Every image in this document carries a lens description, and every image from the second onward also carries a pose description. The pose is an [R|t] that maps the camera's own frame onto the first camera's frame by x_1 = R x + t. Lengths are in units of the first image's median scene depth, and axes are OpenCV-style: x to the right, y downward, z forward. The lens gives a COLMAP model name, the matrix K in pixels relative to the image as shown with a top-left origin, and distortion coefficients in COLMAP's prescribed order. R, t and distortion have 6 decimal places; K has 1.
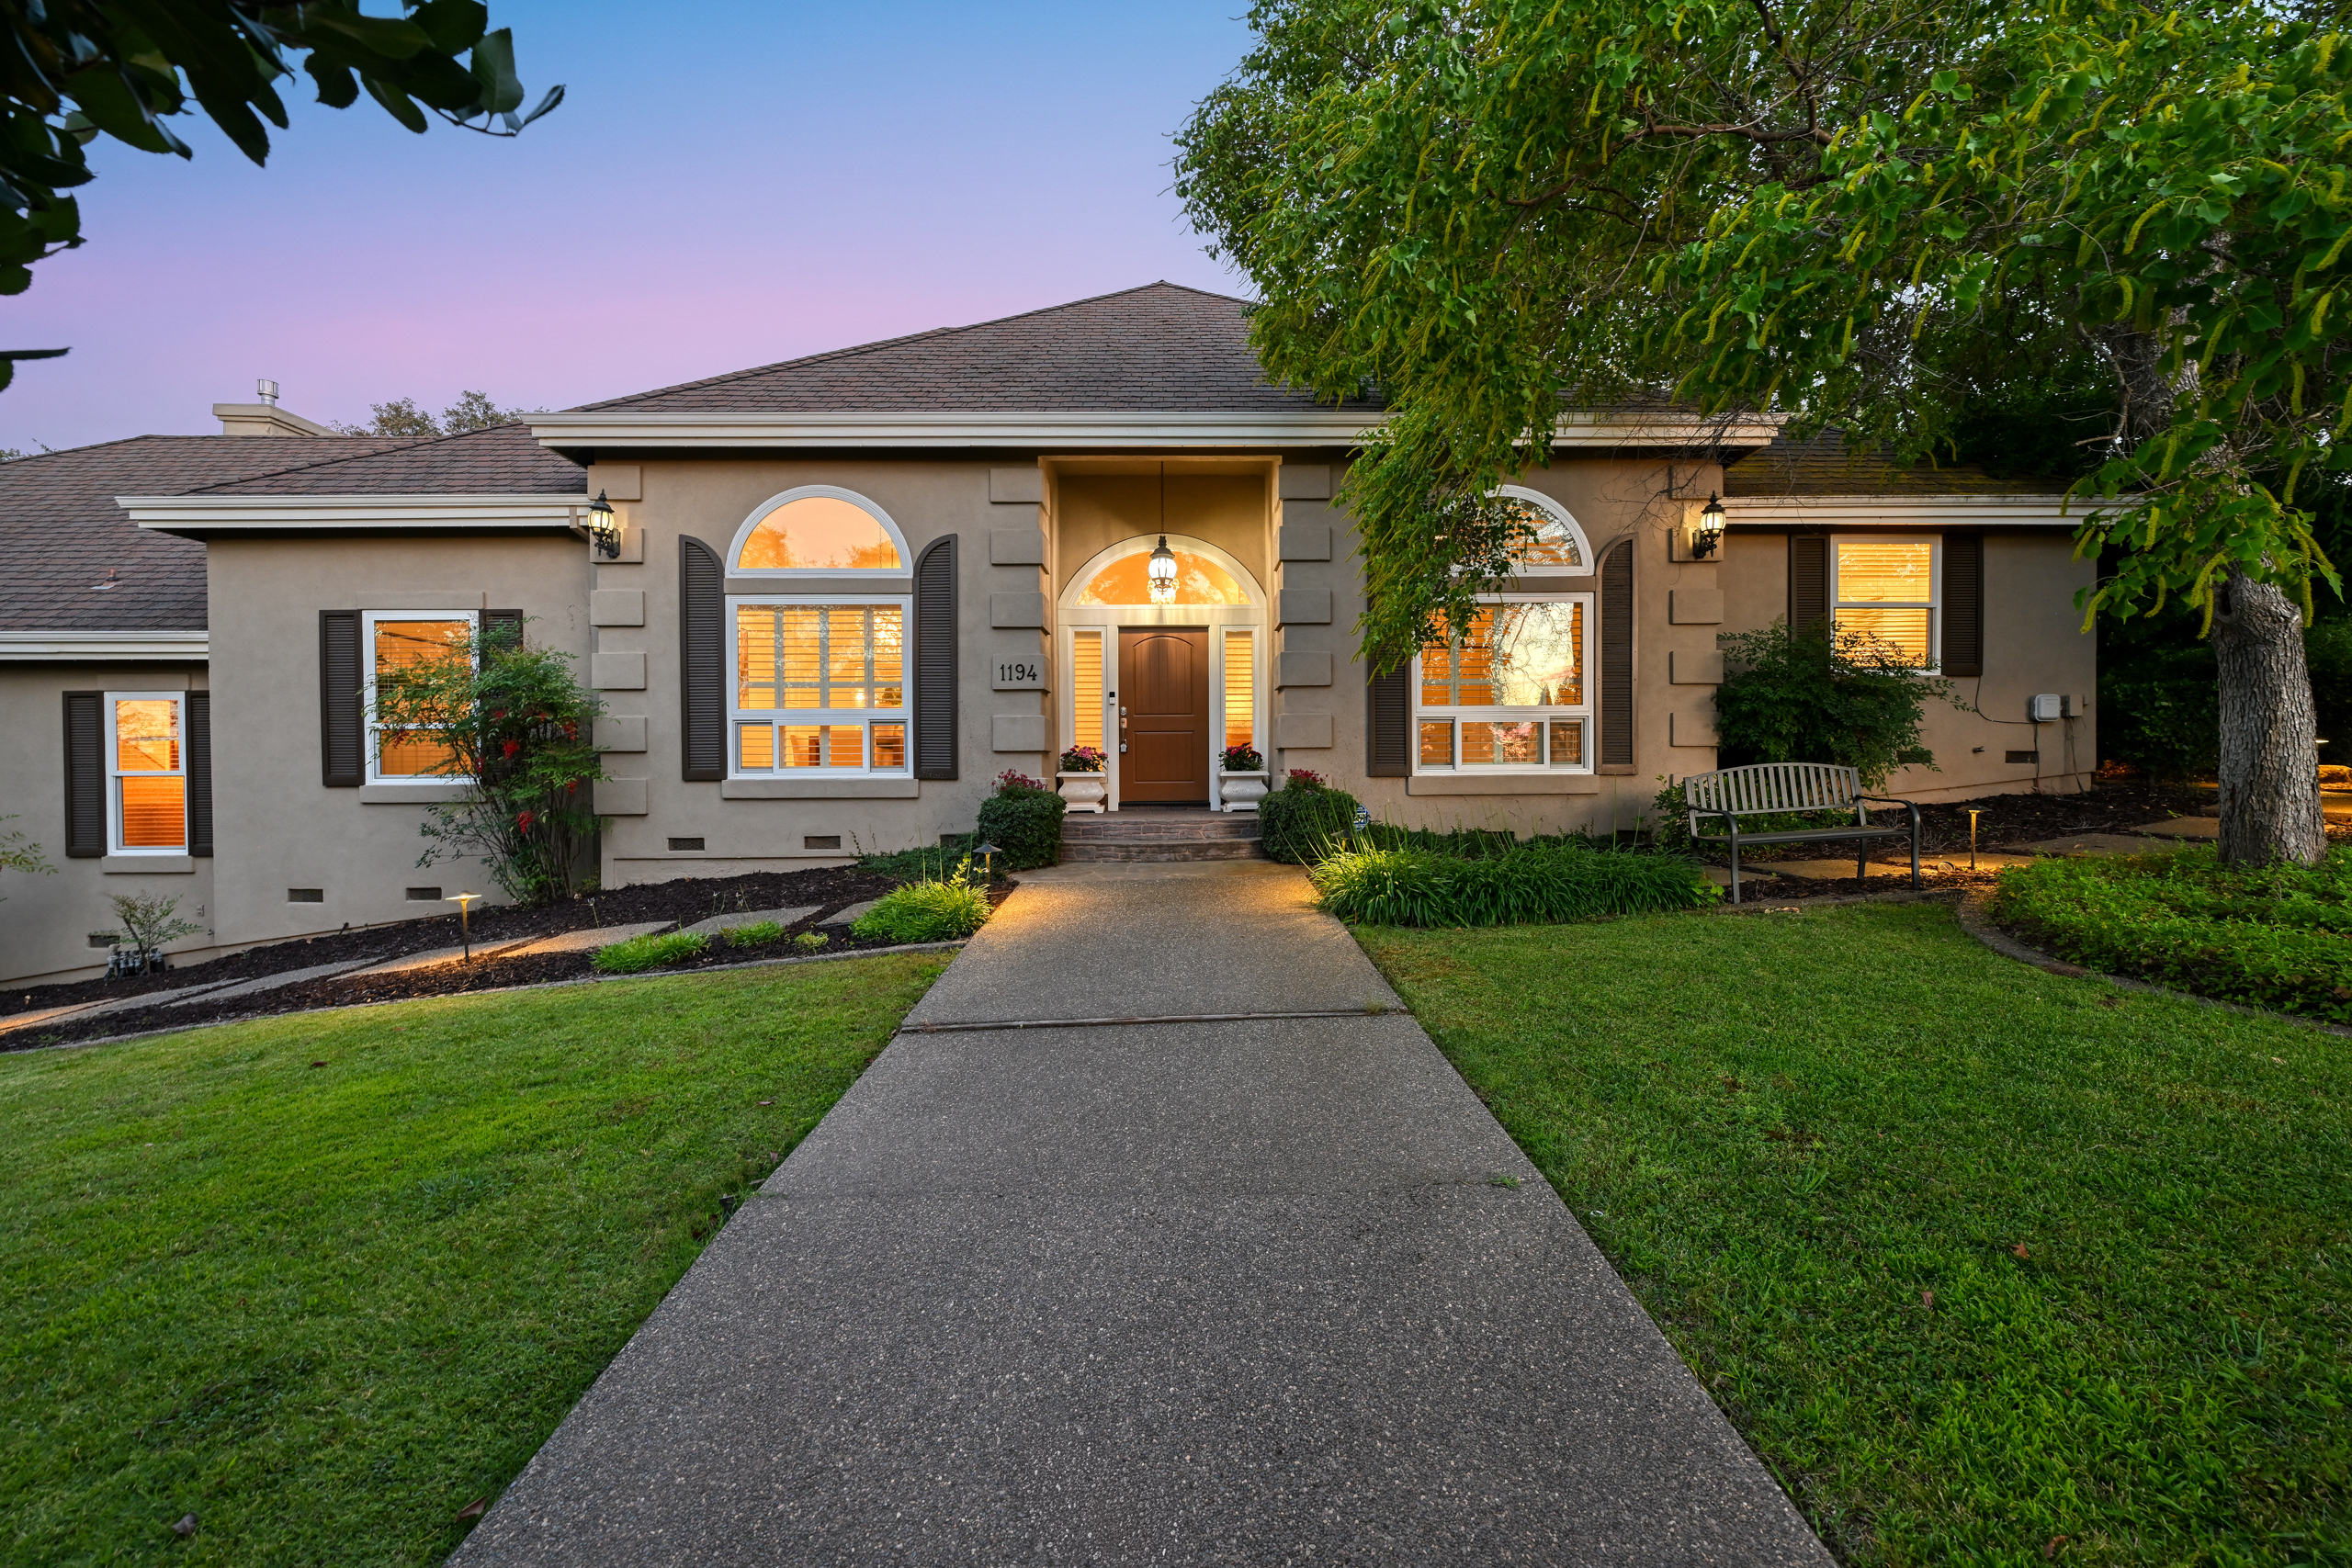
lens RADIAL K [[939.1, 0, 1180.6], [0, 939.1, 775.4], [0, 0, 1]] dist [-0.000234, -0.000351]
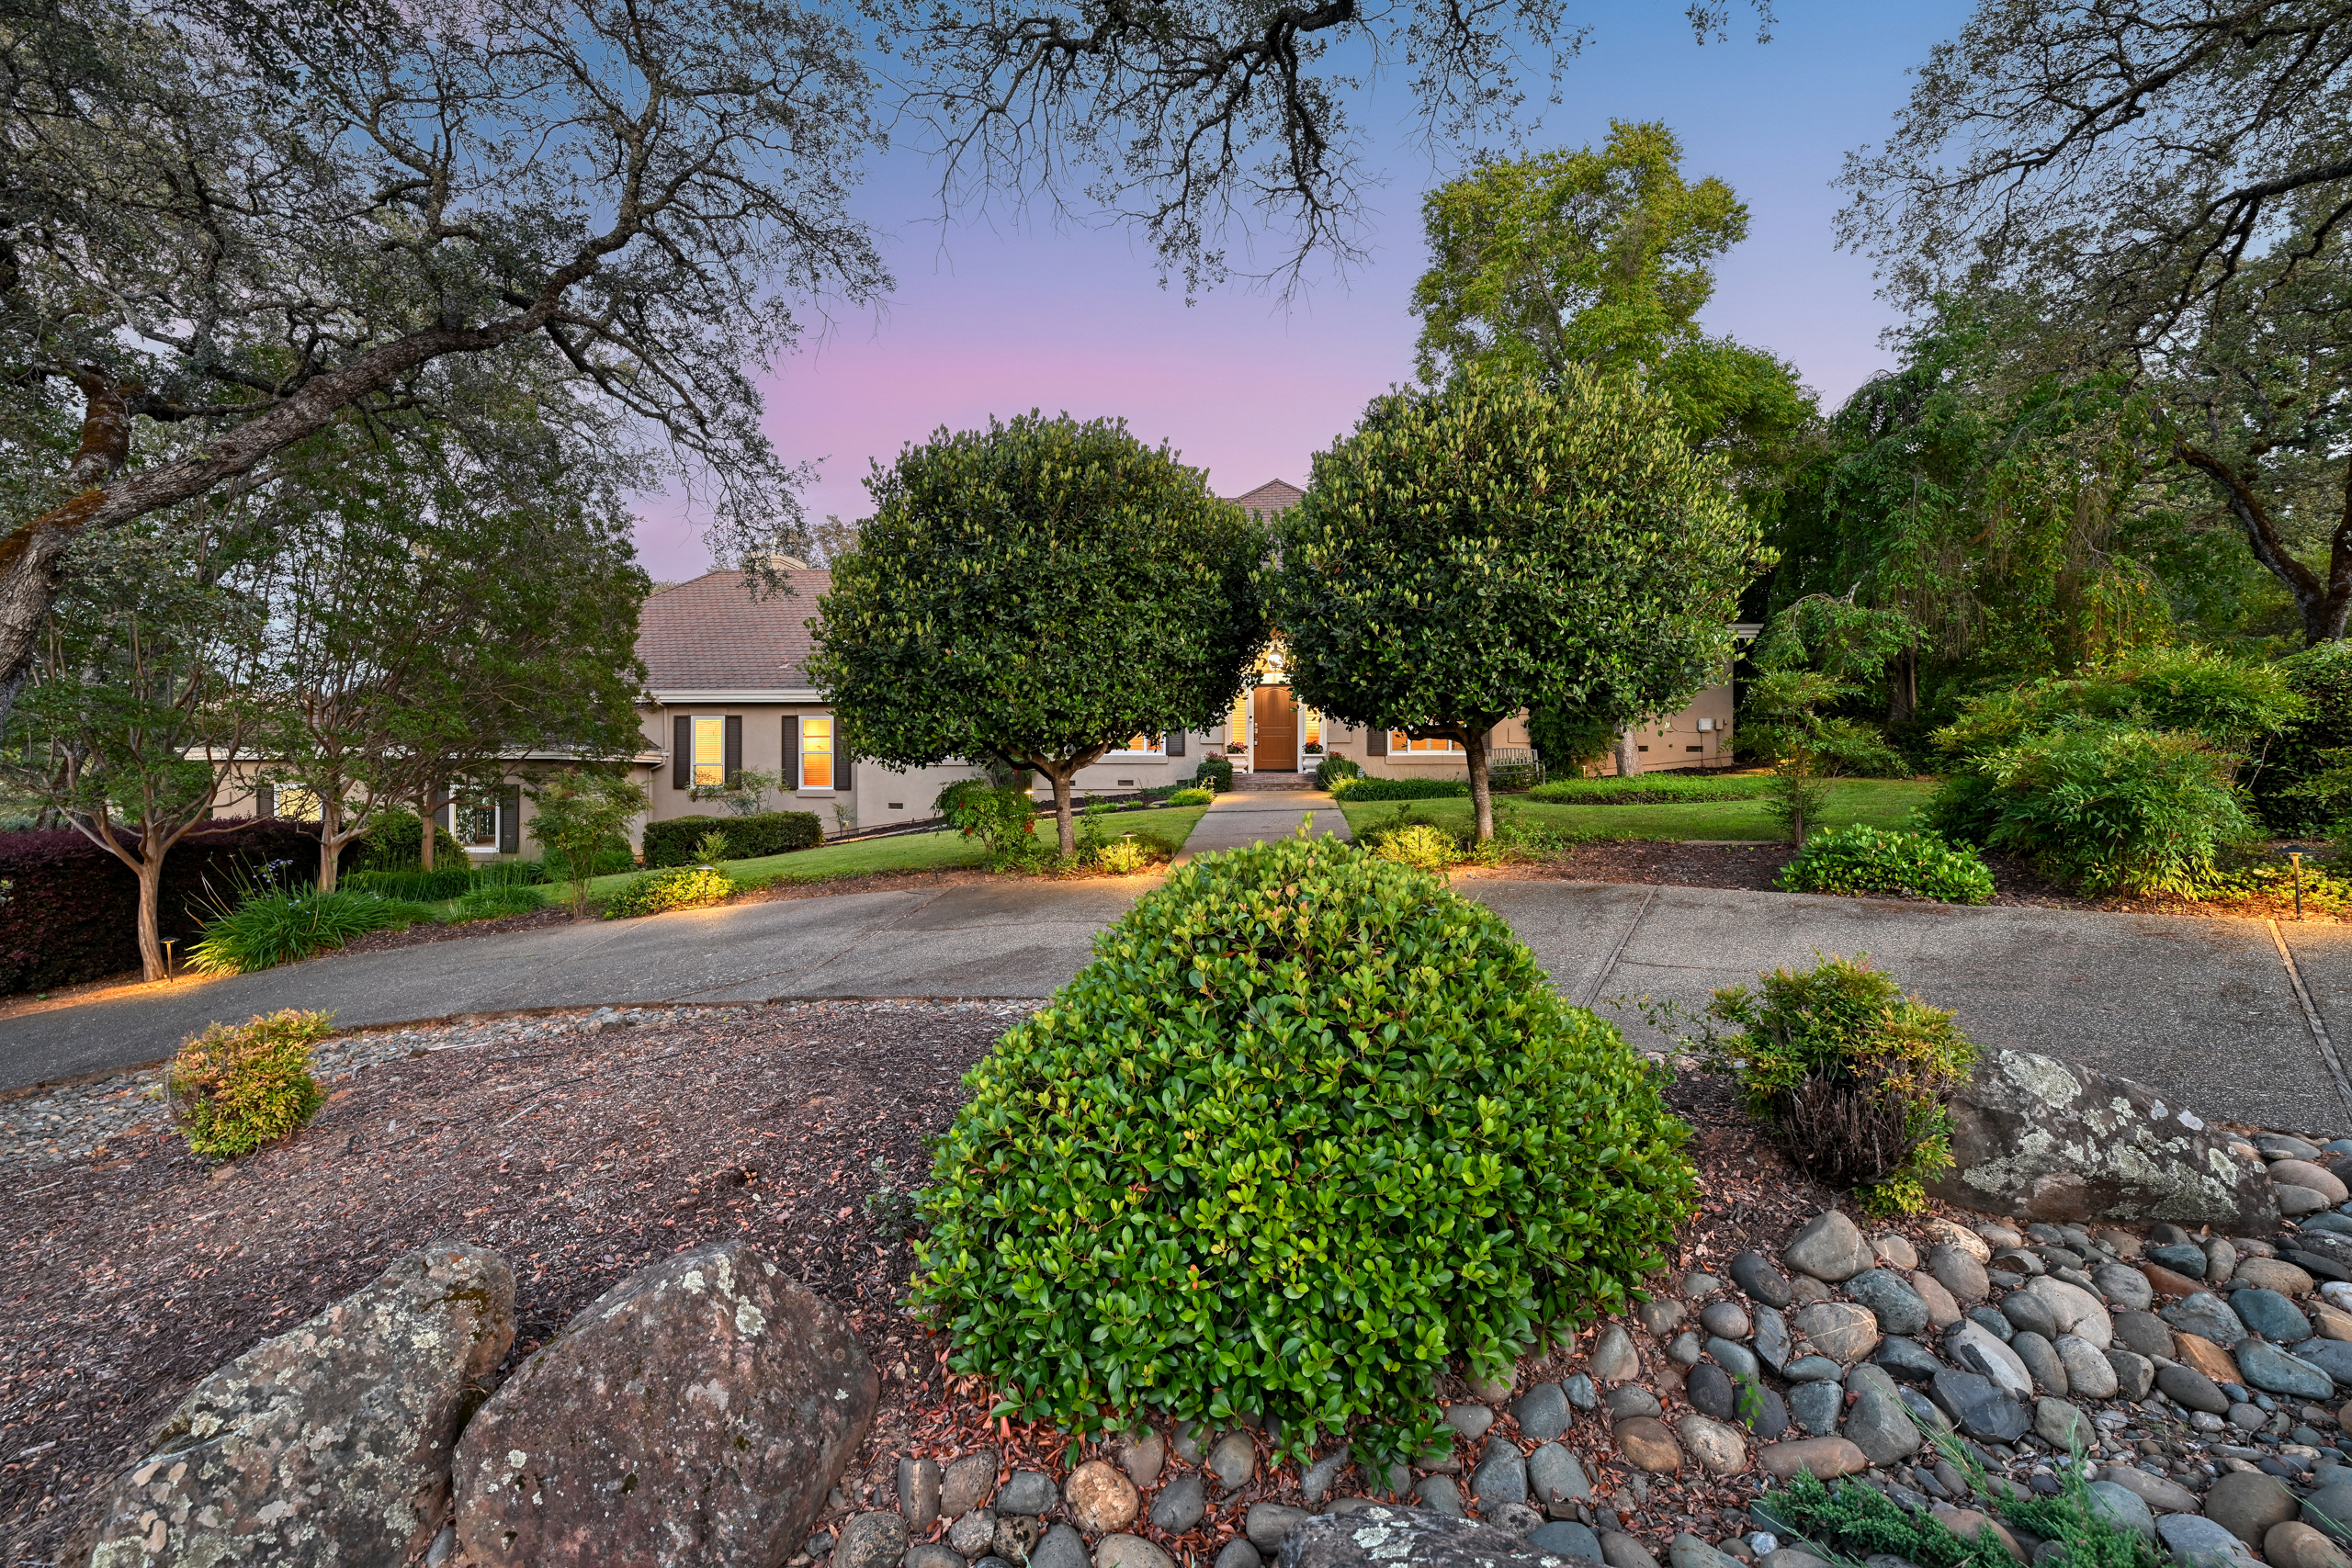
lens RADIAL K [[1107.5, 0, 1176.0], [0, 1107.5, 784.0], [0, 0, 1]] dist [0.000068, -0.000003]
pose [[0.994046, 0.008502, -0.108630, 0.032633], [-0.008608, 0.999963, -0.000510, 0.070732], [0.108622, 0.001442, 0.994082, -1.595070]]
